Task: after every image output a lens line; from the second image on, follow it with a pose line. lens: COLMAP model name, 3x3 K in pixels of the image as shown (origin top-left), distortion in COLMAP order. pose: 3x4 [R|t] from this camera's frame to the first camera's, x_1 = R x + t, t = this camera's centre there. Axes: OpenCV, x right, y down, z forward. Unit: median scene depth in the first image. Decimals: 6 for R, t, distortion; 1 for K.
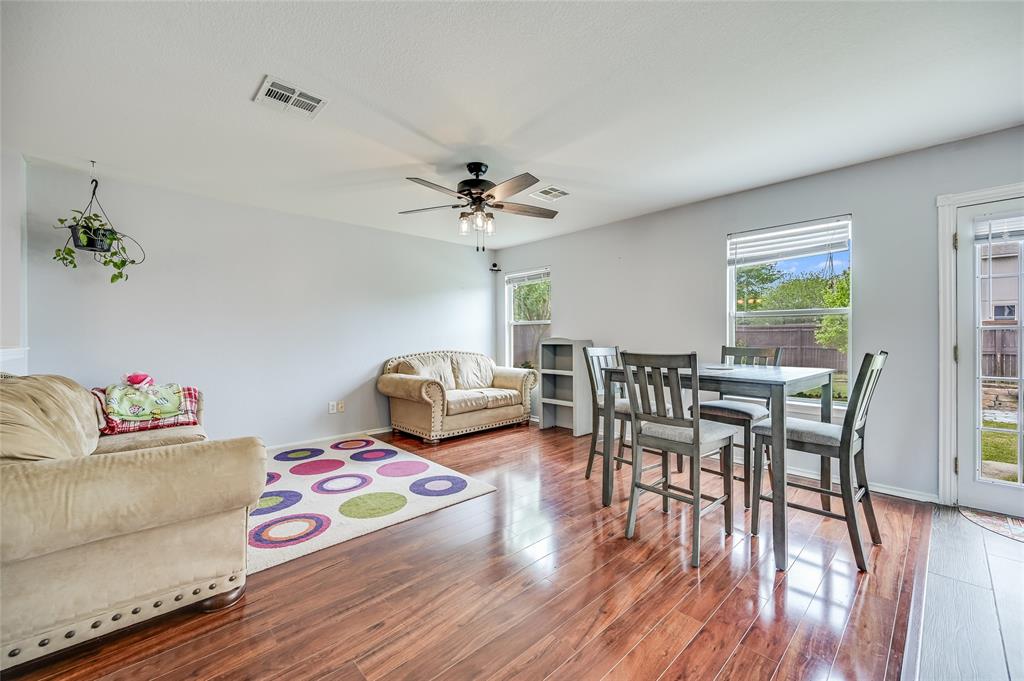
lens RADIAL K [[409.1, 0, 512.0], [0, 409.1, 340.5], [0, 0, 1]] dist [0.001581, 0.000093]
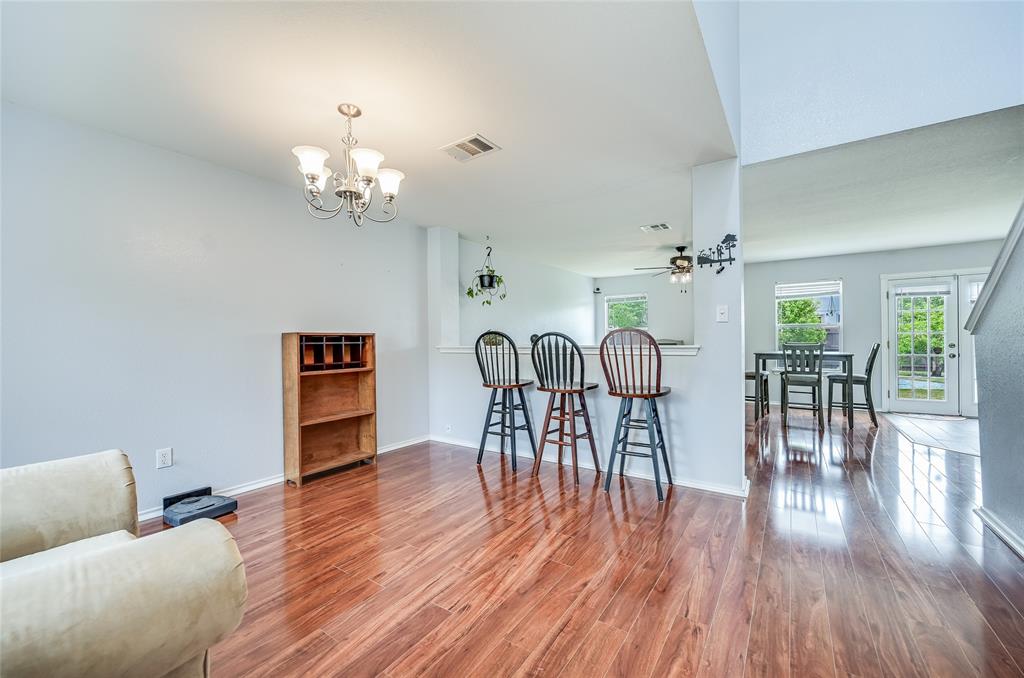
lens RADIAL K [[409.1, 0, 512.0], [0, 409.1, 339.0], [0, 0, 1]] dist [0.001581, 0.000093]
pose [[0.978987, -0.004727, 0.203866, -1.299371], [0.006427, 0.999950, -0.007682, 0.003664], [-0.203820, 0.008831, 0.978969, -0.725863]]
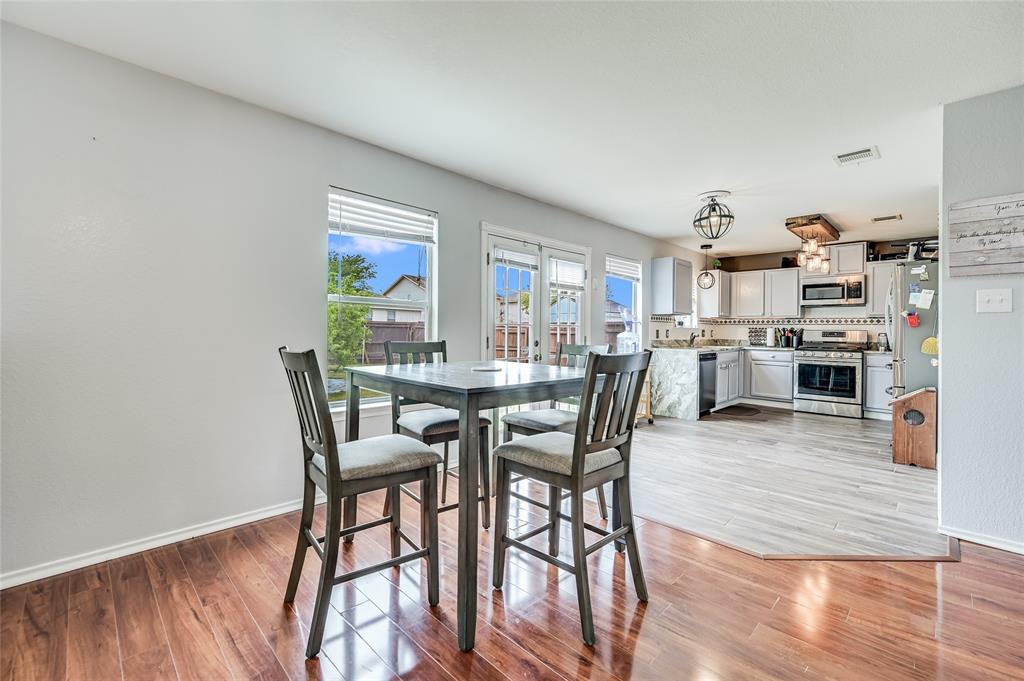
lens RADIAL K [[439.3, 0, 502.7], [0, 439.3, 332.1], [0, 0, 1]] dist [-0.000044, -0.000003]
pose [[-0.013785, 0.004584, 0.999894, -0.326353], [-0.006687, 0.999967, -0.004677, 0.003043], [-0.999883, -0.006751, -0.013754, 0.897129]]
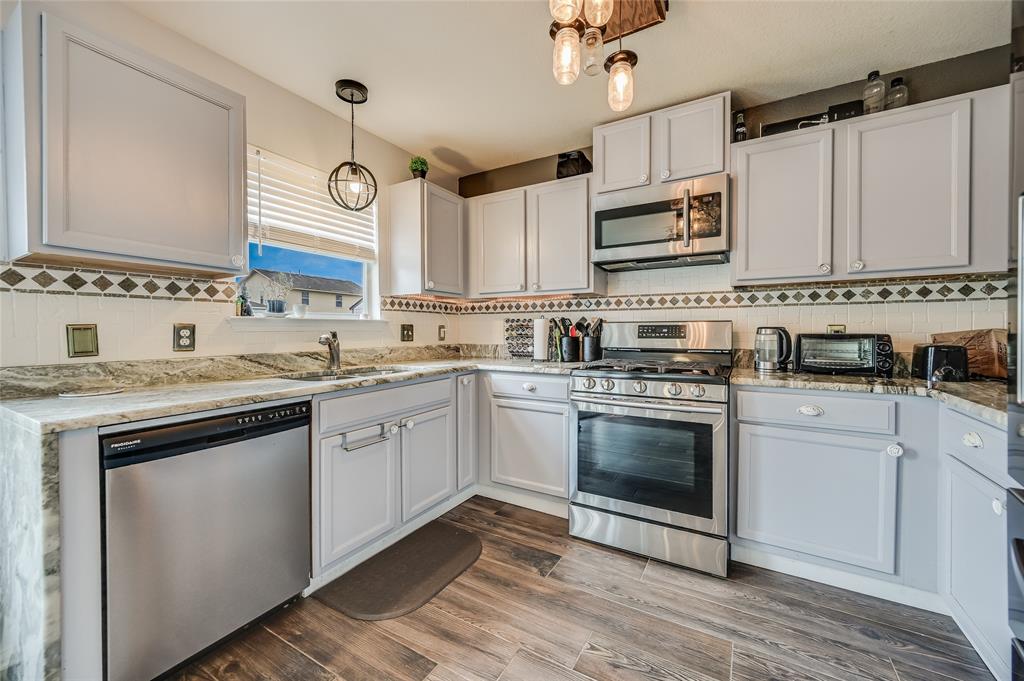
lens RADIAL K [[409.1, 0, 512.0], [0, 409.1, 340.5], [0, 0, 1]] dist [0.001581, 0.000093]
pose [[-0.274539, -0.014443, 0.961468, 1.101762], [0.009228, 0.999802, 0.017653, -0.005820], [-0.961532, 0.013719, -0.274351, -0.246560]]
